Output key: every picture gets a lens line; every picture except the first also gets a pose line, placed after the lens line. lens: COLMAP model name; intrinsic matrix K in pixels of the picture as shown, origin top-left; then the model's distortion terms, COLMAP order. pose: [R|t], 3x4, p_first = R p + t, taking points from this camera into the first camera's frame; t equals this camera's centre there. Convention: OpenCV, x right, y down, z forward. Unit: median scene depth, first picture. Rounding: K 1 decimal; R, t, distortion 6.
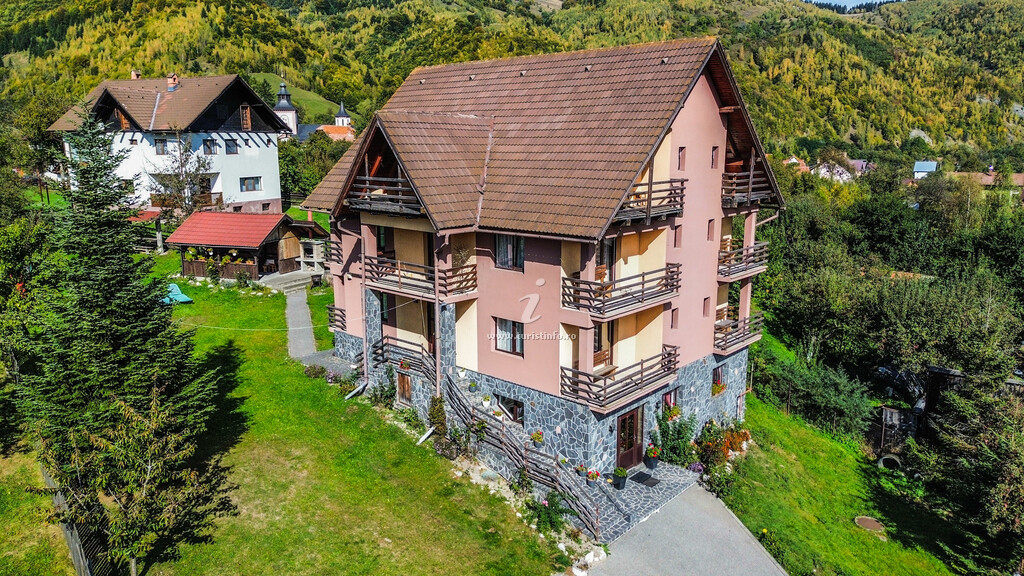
lens RADIAL K [[722.4, 0, 510.8], [0, 722.4, 289.3], [0, 0, 1]] dist [0.010905, 0.000509]
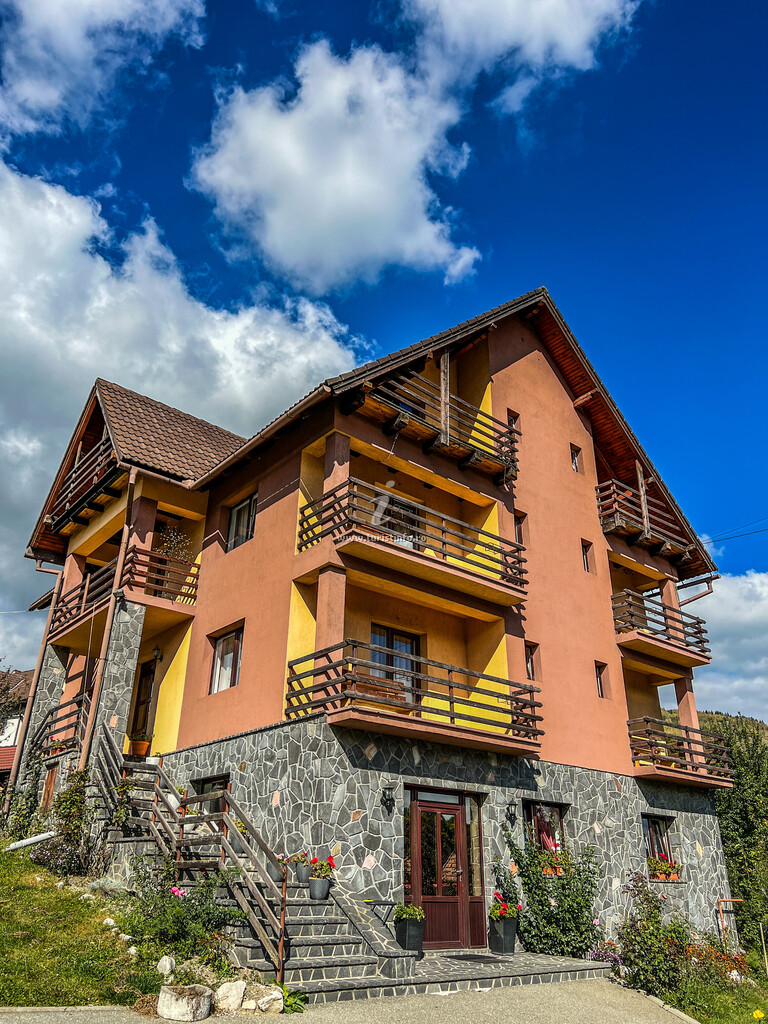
lens RADIAL K [[761.6, 0, 387.1], [0, 761.6, 510.2], [0, 0, 1]] dist [-0.004569, -0.004588]
pose [[0.993148, -0.039320, -0.110046, 0.193402], [-0.038207, 0.780684, -0.623757, 0.341637], [0.110437, 0.623687, 0.773833, 0.478843]]
